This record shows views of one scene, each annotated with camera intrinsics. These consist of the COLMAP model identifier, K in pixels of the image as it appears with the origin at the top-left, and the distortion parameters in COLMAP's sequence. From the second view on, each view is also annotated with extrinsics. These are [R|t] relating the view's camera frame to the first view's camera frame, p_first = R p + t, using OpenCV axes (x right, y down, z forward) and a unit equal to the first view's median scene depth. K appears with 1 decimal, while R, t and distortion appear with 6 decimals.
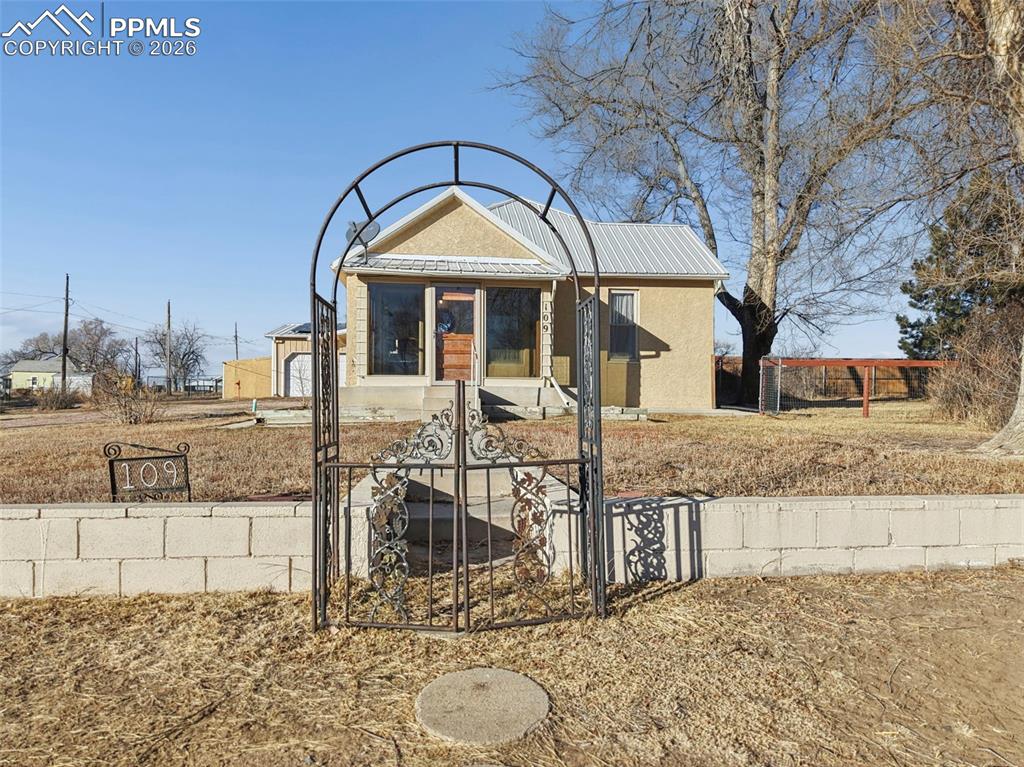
lens RADIAL K [[699.1, 0, 517.7], [0, 699.1, 408.6], [0, 0, 1]] dist [0.003807, 0.000746]
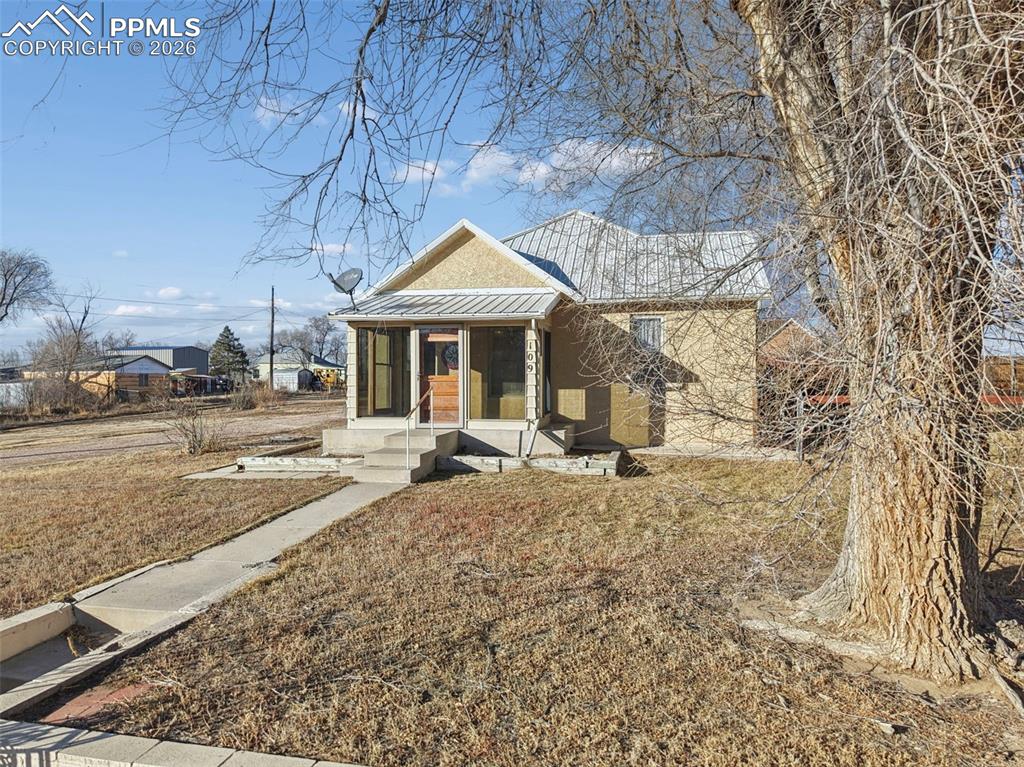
lens RADIAL K [[692.3, 0, 512.0], [0, 692.3, 383.5], [0, 0, 1]] dist [0.014578, -0.003895]
pose [[0.952539, -0.004166, -0.304387, 0.306083], [0.002734, 0.999983, -0.005131, -0.090355], [0.304404, 0.004056, 0.952535, 0.098405]]
